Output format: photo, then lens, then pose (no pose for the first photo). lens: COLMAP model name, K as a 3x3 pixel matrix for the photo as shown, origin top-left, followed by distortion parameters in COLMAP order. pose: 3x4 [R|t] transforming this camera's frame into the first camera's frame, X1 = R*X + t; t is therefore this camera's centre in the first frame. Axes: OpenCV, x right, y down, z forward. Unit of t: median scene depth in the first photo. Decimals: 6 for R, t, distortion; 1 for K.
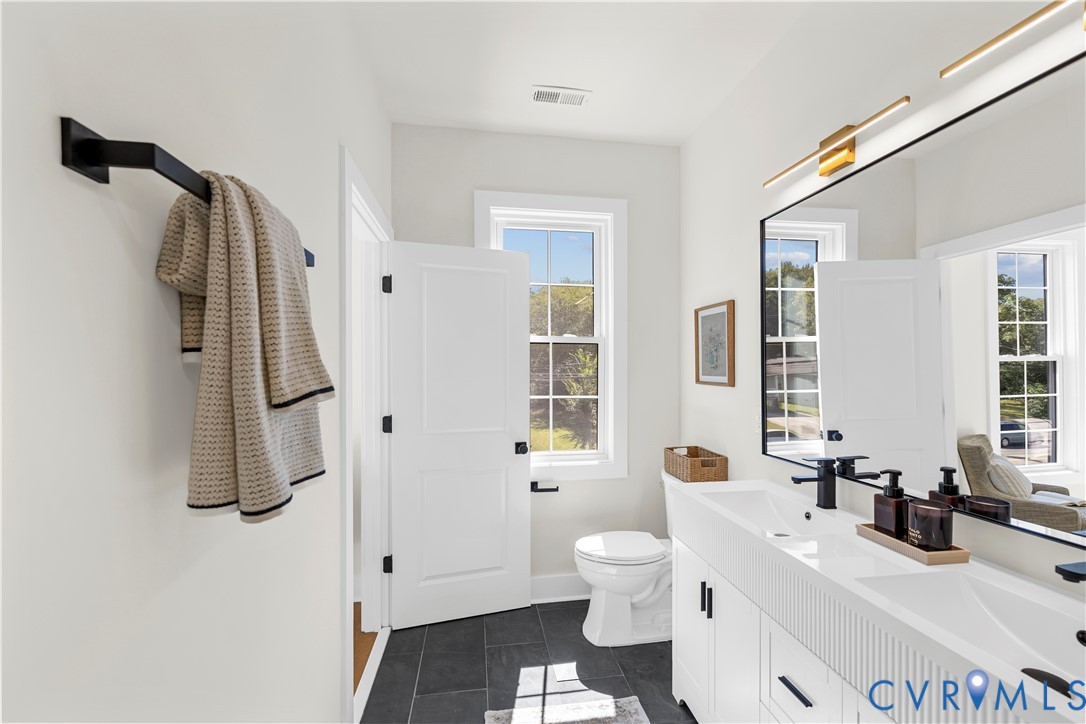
lens RADIAL K [[456.9, 0, 543.5], [0, 456.9, 367.7], [0, 0, 1]] dist [-0.006127, 0.003727]
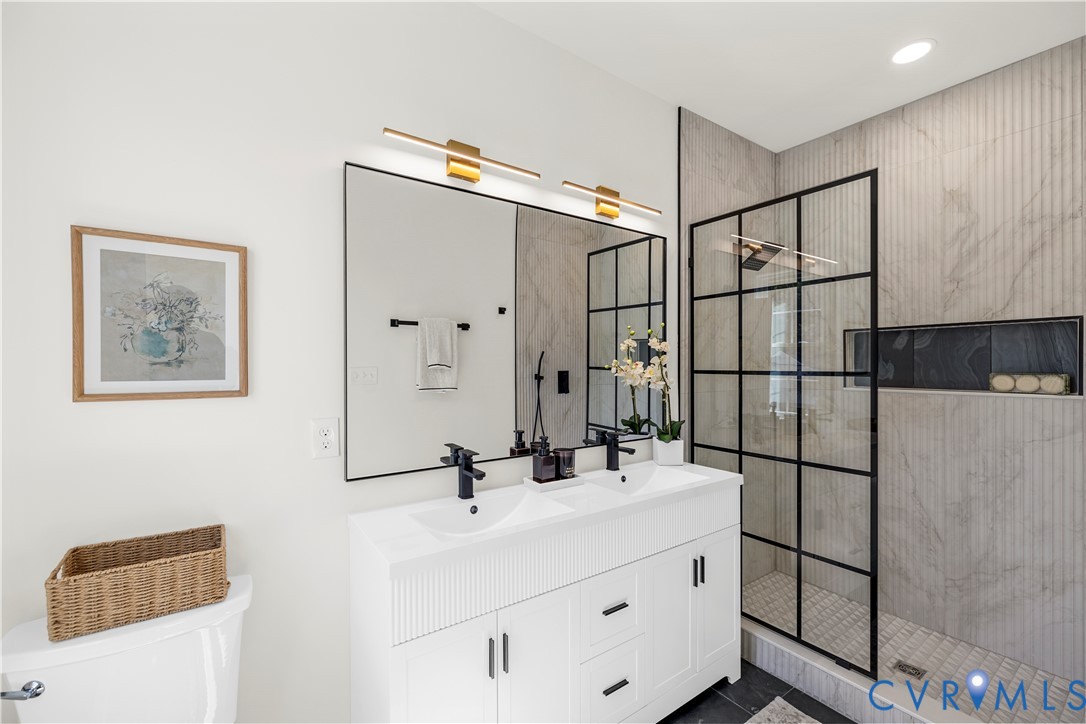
lens RADIAL K [[456.9, 0, 545.2], [0, 456.9, 361.3], [0, 0, 1]] dist [-0.006127, 0.003727]
pose [[-0.451111, 0.007985, 0.892432, -0.262881], [0.000511, 0.999962, -0.008689, 0.002077], [-0.892468, -0.003463, -0.451098, 0.862522]]
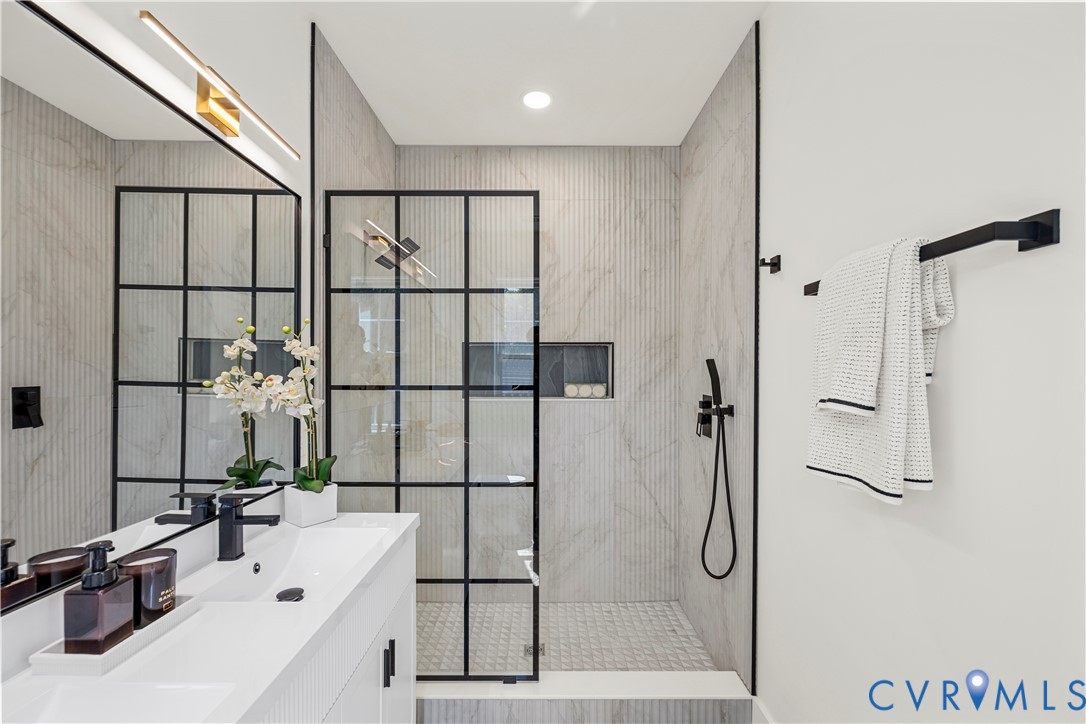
lens RADIAL K [[456.9, 0, 540.4], [0, 456.9, 370.7], [0, 0, 1]] dist [-0.006127, 0.003727]
pose [[-0.989918, -0.001013, 0.141638, 0.029302], [-0.001509, 0.999993, -0.003397, -0.008904], [-0.141633, -0.003576, -0.989913, 0.817032]]
